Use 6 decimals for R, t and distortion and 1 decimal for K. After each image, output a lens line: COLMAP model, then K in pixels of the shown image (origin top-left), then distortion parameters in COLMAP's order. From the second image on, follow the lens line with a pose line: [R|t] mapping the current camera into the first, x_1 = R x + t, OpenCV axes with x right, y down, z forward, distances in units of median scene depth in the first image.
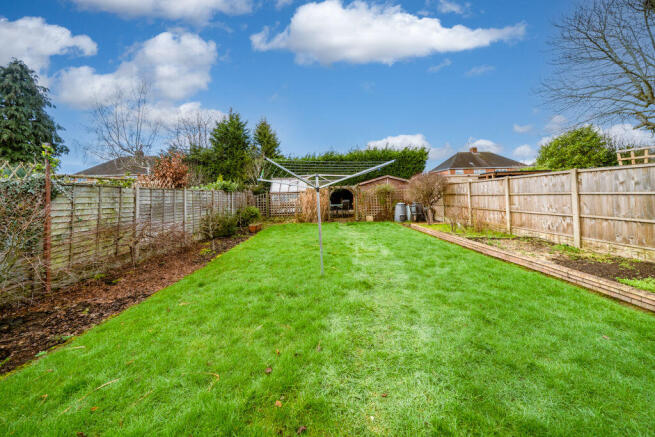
lens RADIAL K [[232.4, 0, 325.0], [0, 232.4, 188.3], [0, 0, 1]] dist [-0.005996, 0.000073]
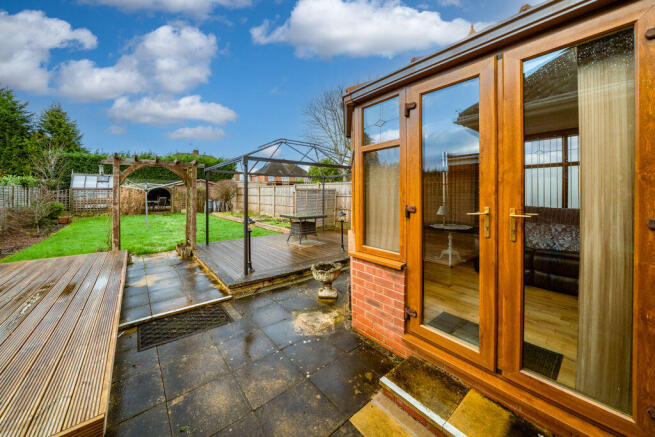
lens RADIAL K [[232.4, 0, 323.6], [0, 232.4, 190.6], [0, 0, 1]] dist [-0.005996, 0.000073]
pose [[0.771824, 0.034020, 0.634925, -0.034924], [-0.044061, 0.999029, 0.000032, -0.021771], [-0.634307, -0.028000, 0.772574, -0.506997]]
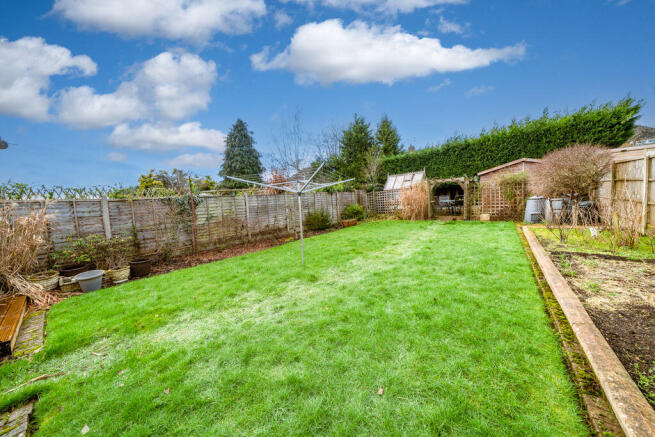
lens RADIAL K [[223.4, 0, 330.0], [0, 223.4, 217.2], [0, 0, 1]] dist [-0.002291, -0.000068]
pose [[0.783043, 0.022452, -0.621562, 0.238924], [0.069828, 0.989857, 0.123725, -0.002485], [0.618035, -0.140284, 0.773532, 0.065489]]
